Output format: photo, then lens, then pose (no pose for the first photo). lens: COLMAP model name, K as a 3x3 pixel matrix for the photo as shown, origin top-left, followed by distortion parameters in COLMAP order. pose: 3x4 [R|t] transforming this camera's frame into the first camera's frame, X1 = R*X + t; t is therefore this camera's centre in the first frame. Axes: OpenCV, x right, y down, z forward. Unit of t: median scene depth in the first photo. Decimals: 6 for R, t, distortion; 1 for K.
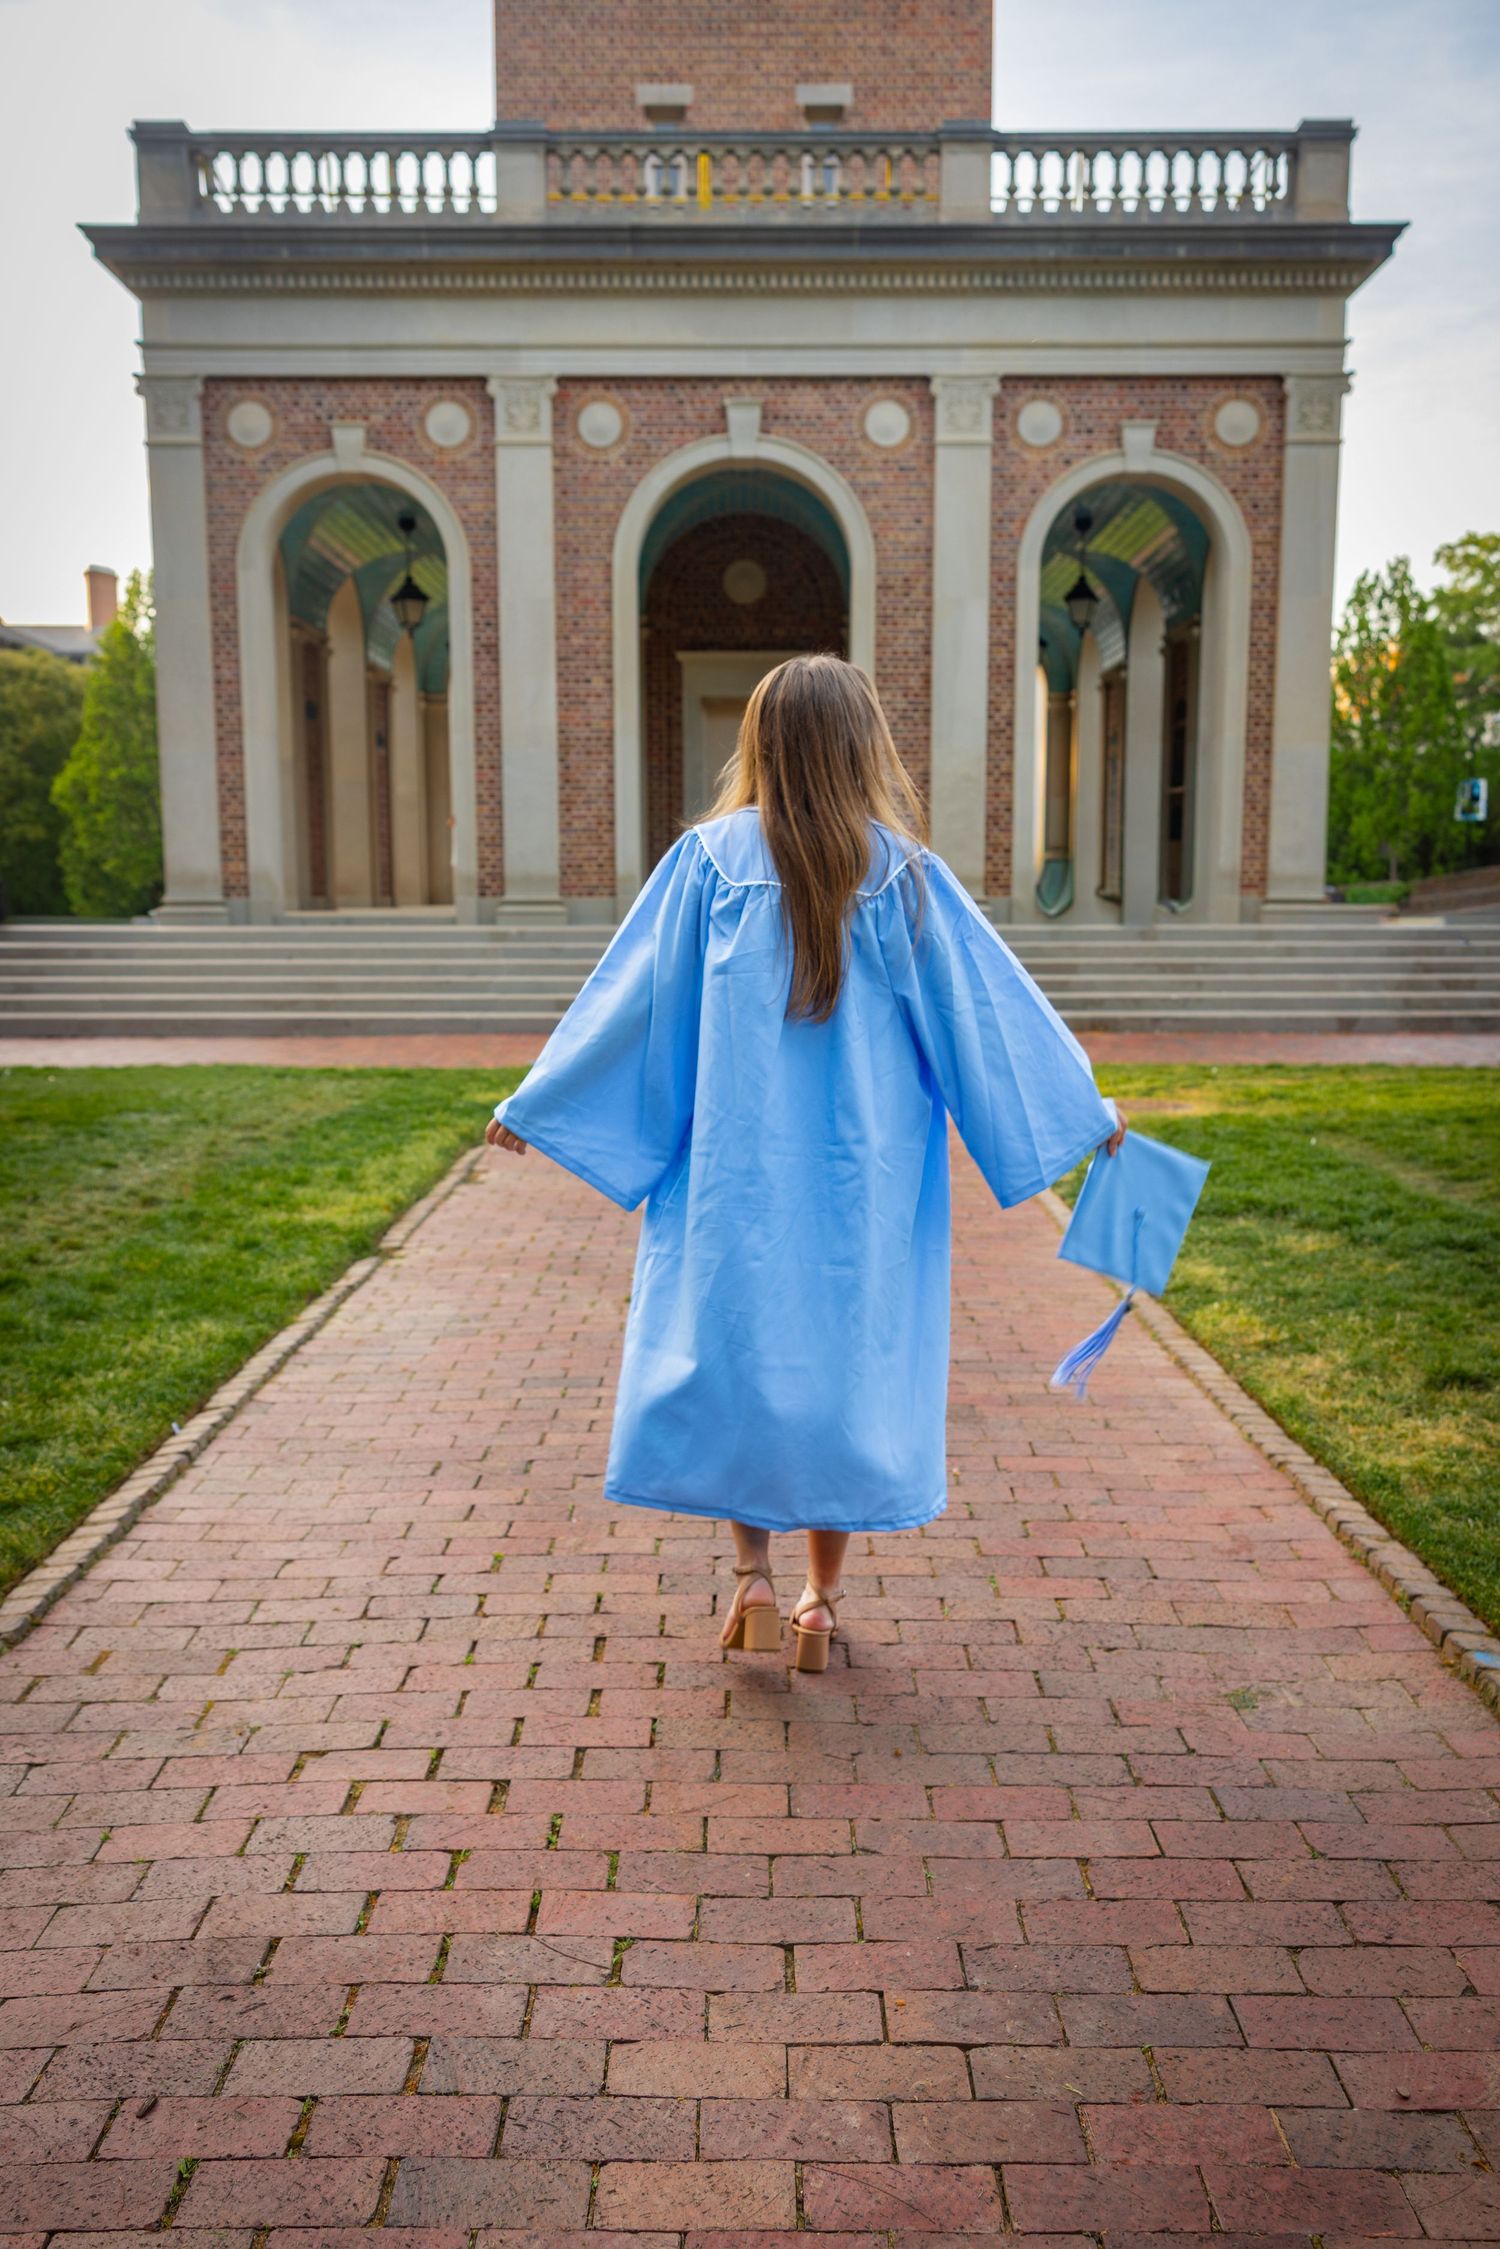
lens RADIAL K [[1750.2, 0, 760.3], [0, 1750.2, 1124.2], [0, 0, 1]] dist [0.001382, 0.003911]
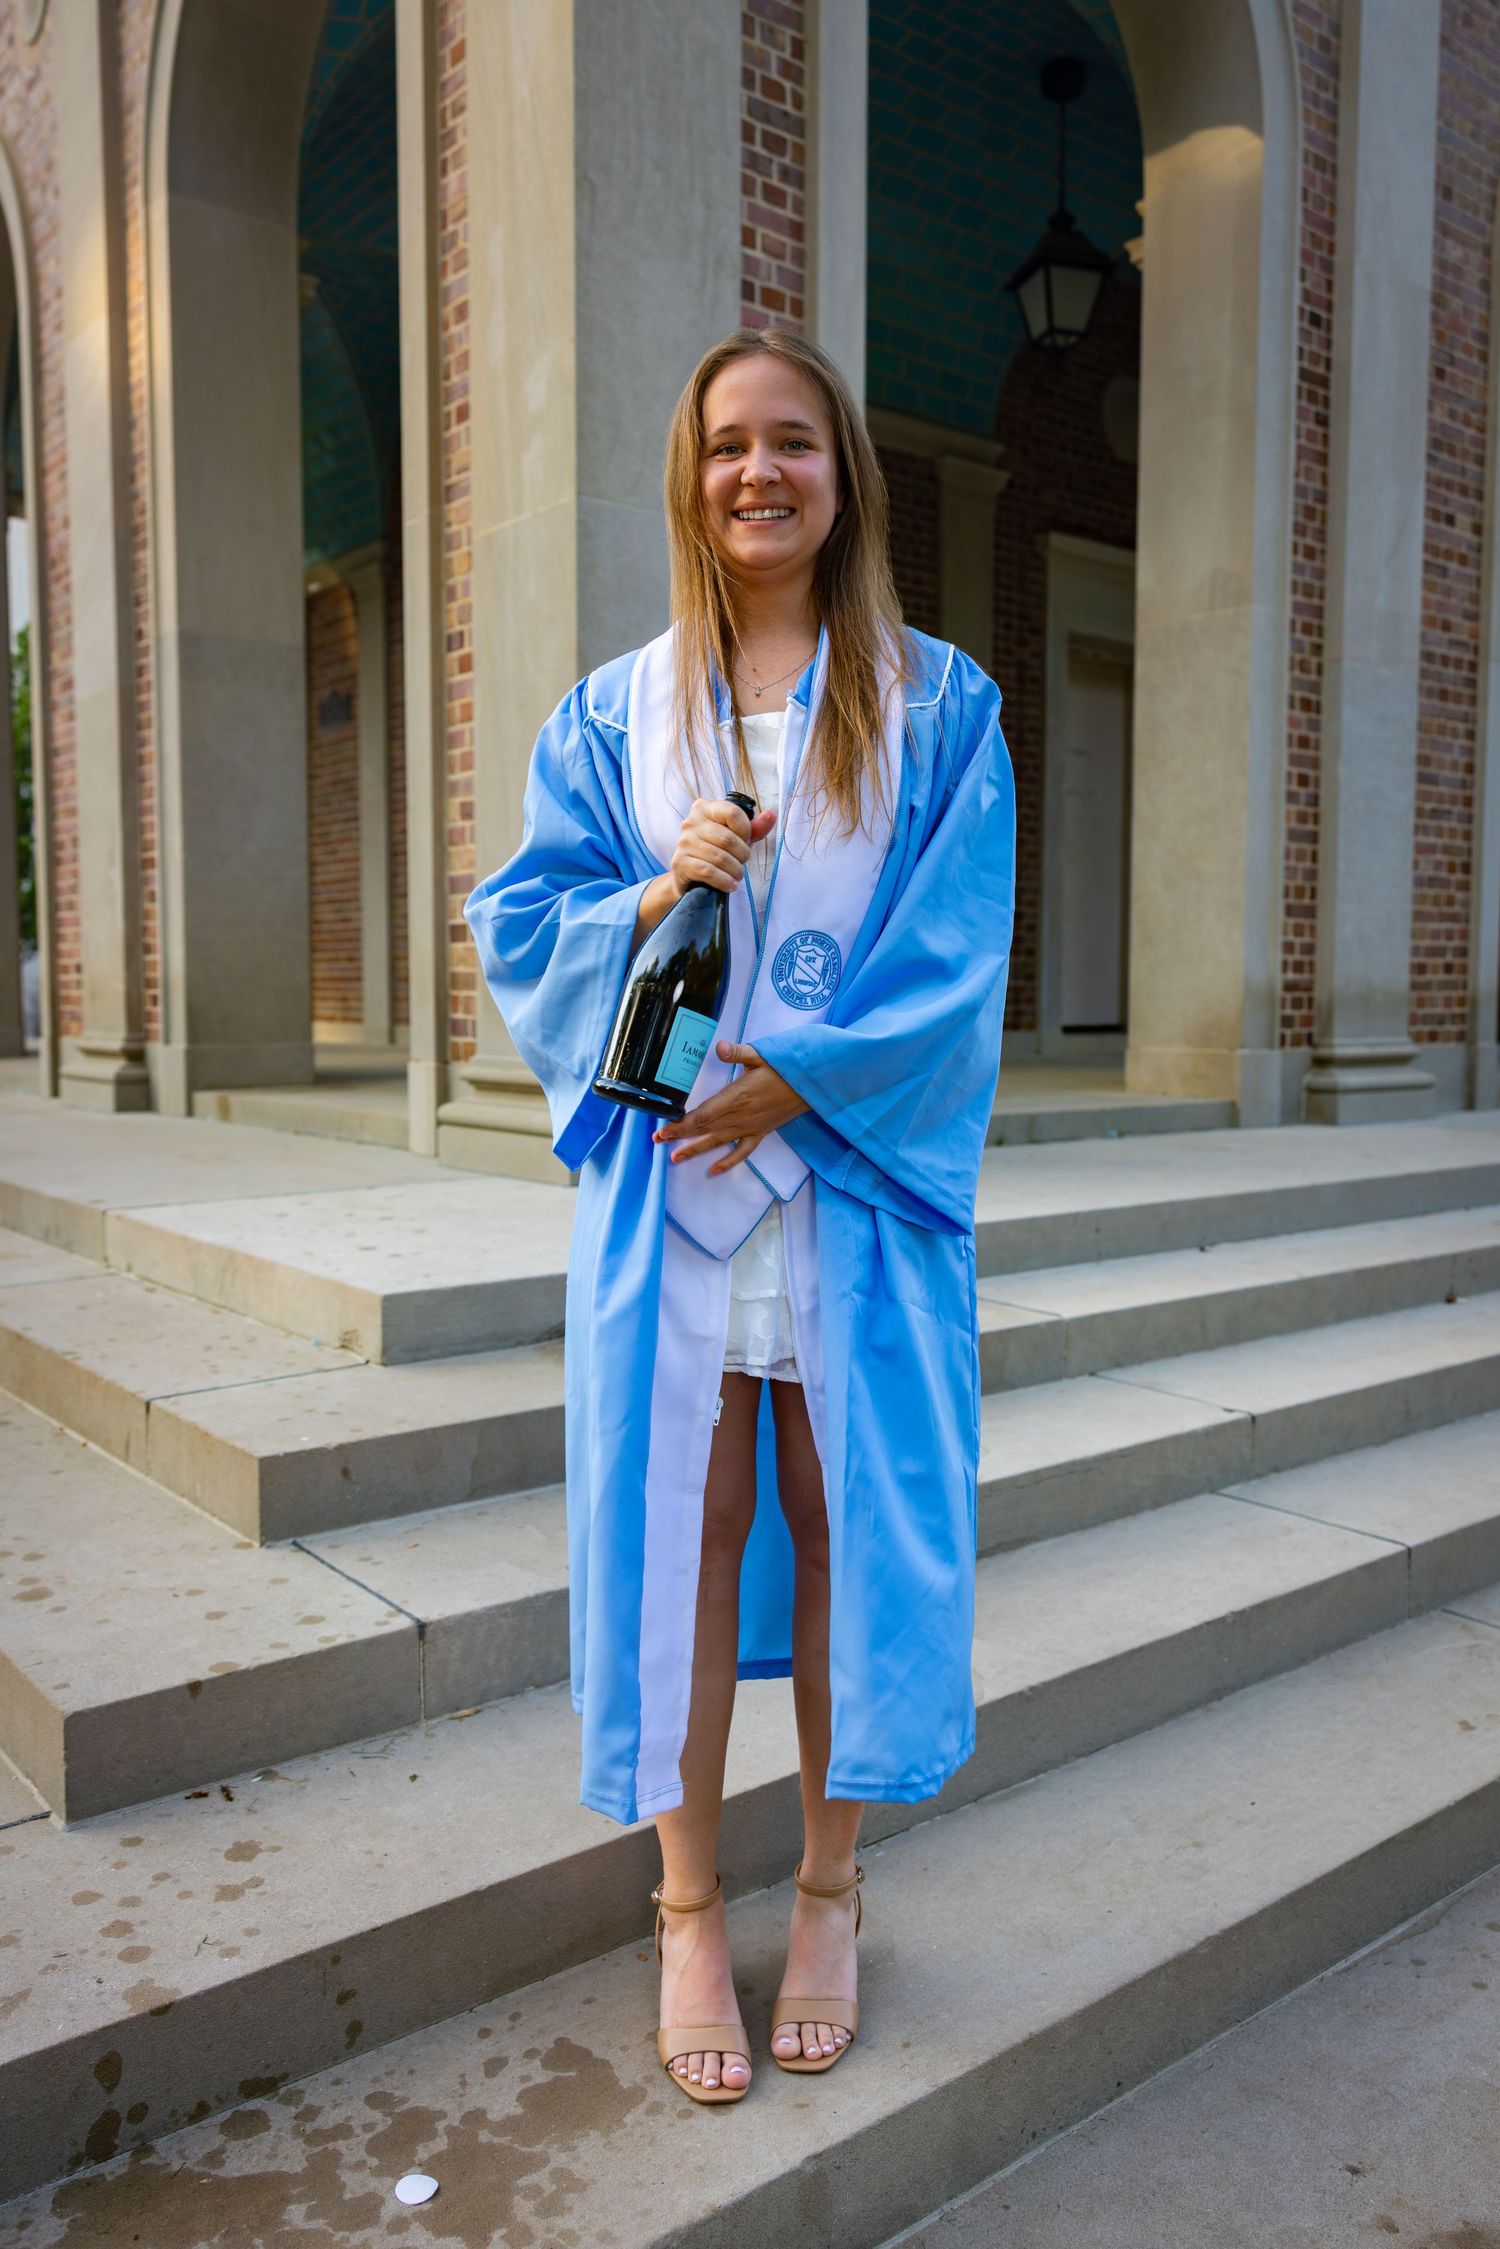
lens RADIAL K [[1750.2, 0, 754.4], [0, 1750.2, 1135.0], [0, 0, 1]] dist [0.001382, 0.003911]
pose [[0.769467, -0.050671, 0.636673, -0.497824], [0.087926, 0.995761, -0.027015, -0.114974], [-0.632605, 0.076767, 0.770661, 0.810177]]
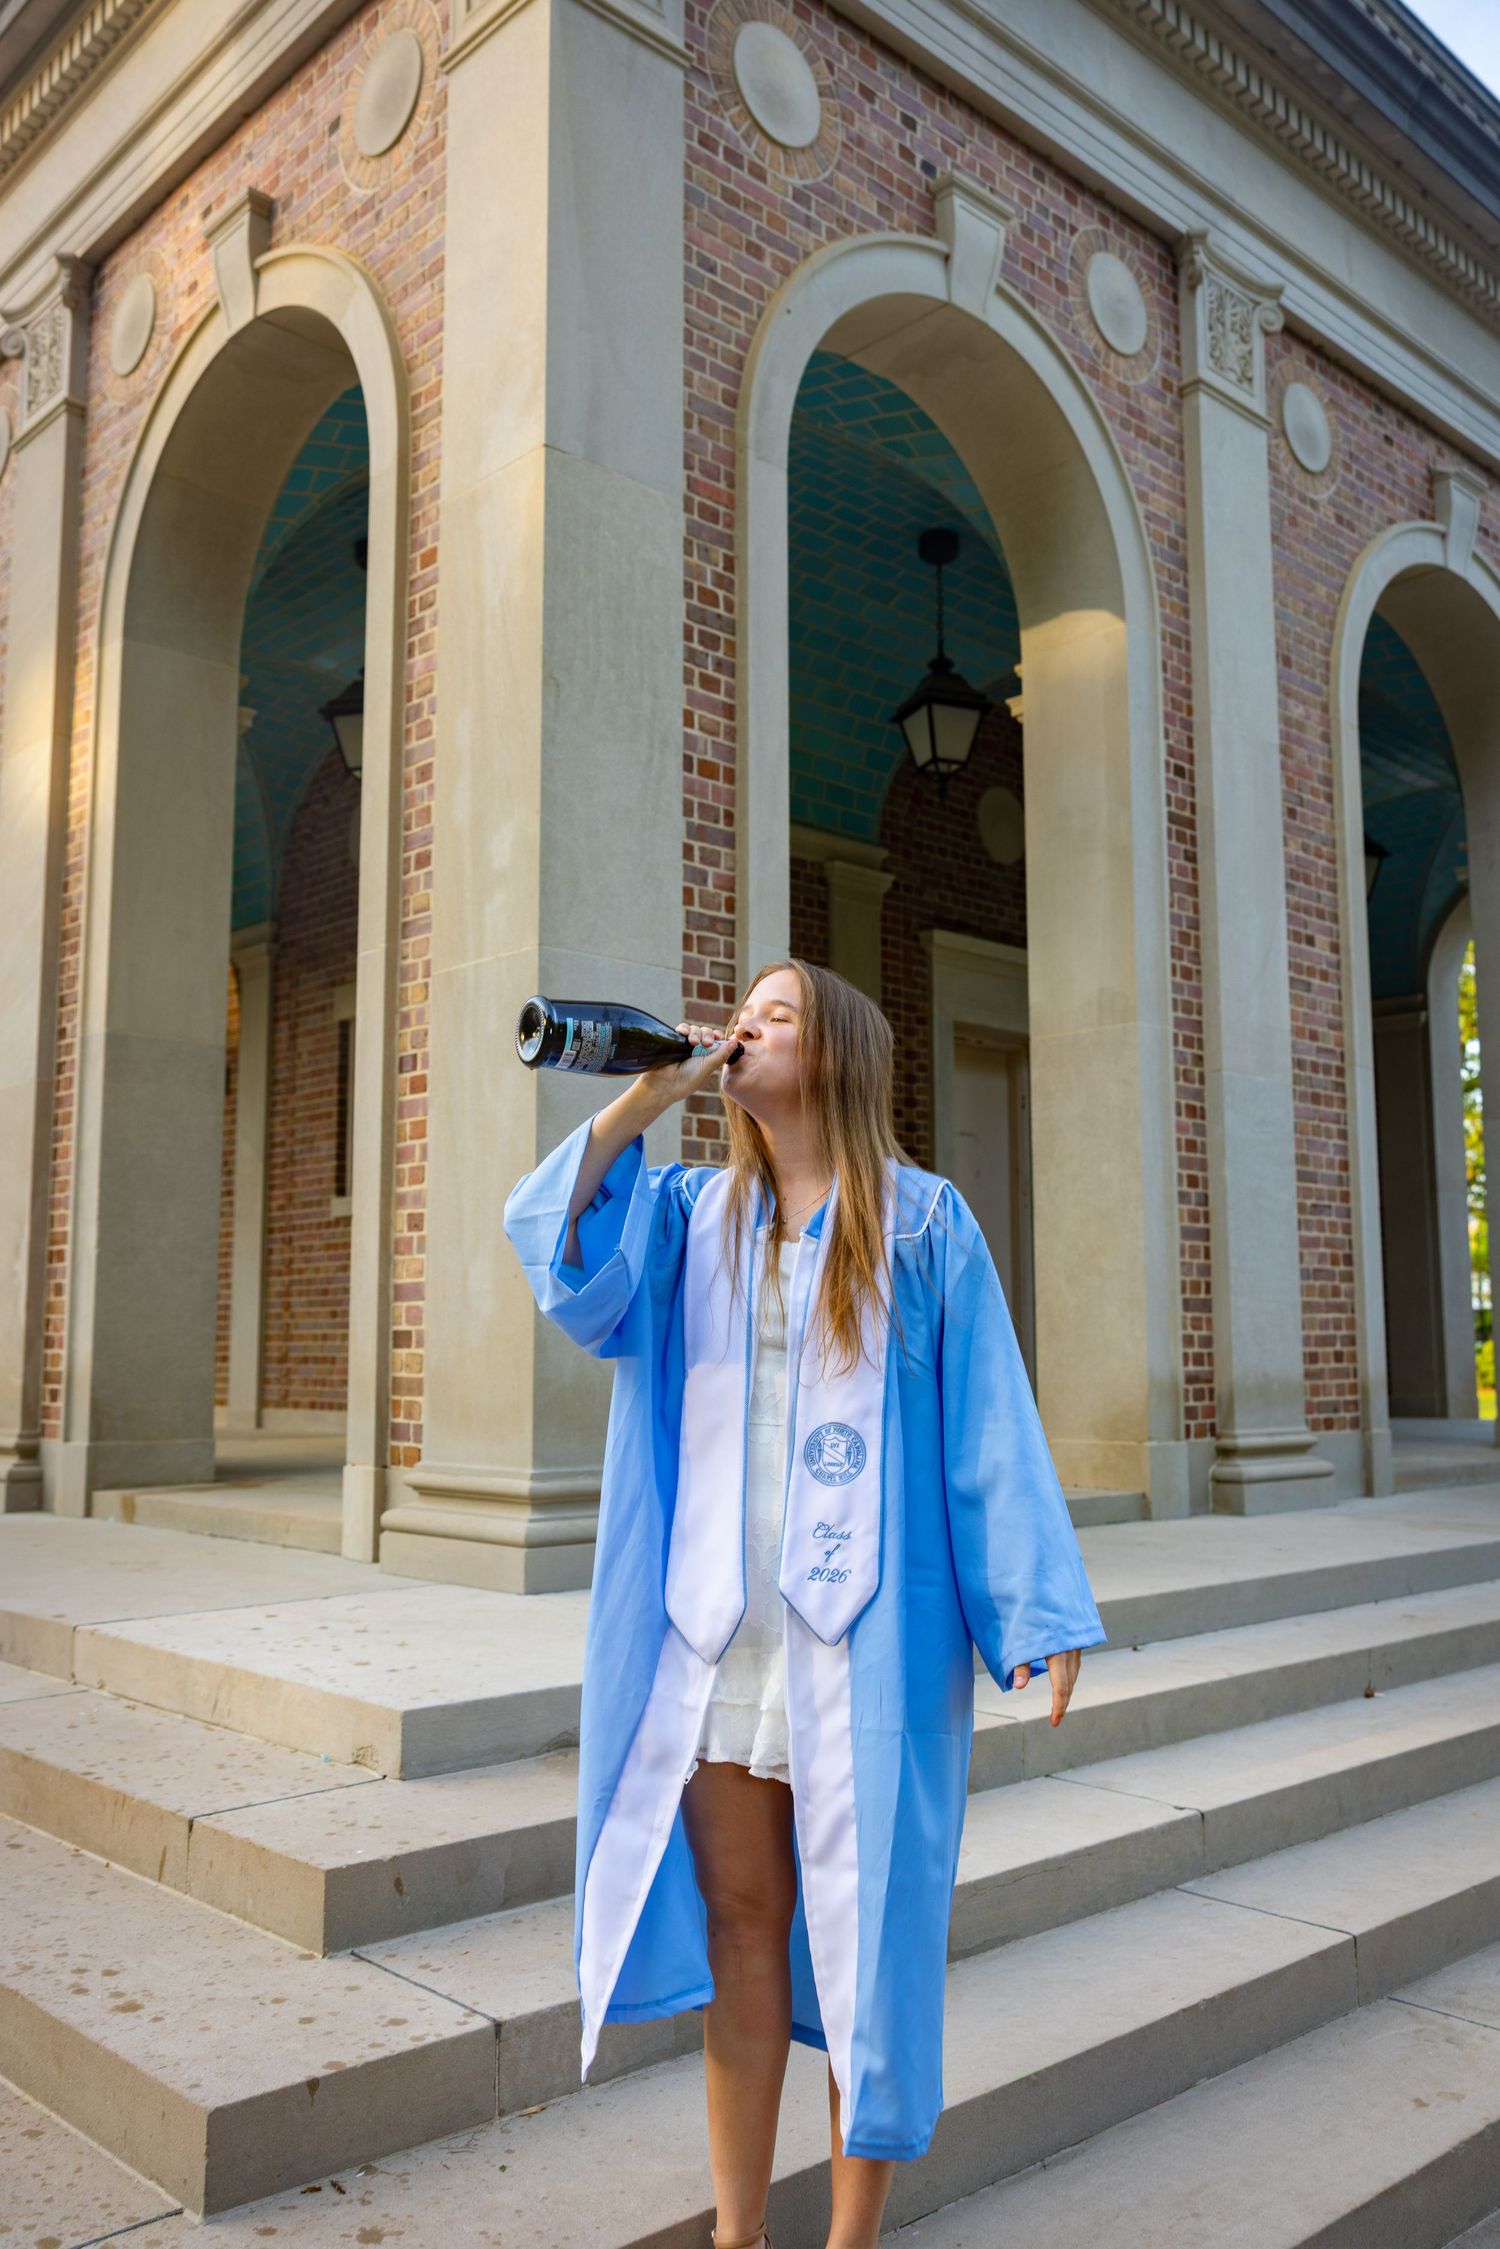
lens RADIAL K [[1890.5, 0, 741.6], [0, 1890.5, 1122.2], [0, 0, 1]] dist [-0.019316, 0.027622]
pose [[0.718791, 0.082612, 0.690301, -0.533504], [0.098996, 0.970635, -0.219243, -0.120234], [-0.688142, 0.225926, 0.689505, 0.792102]]
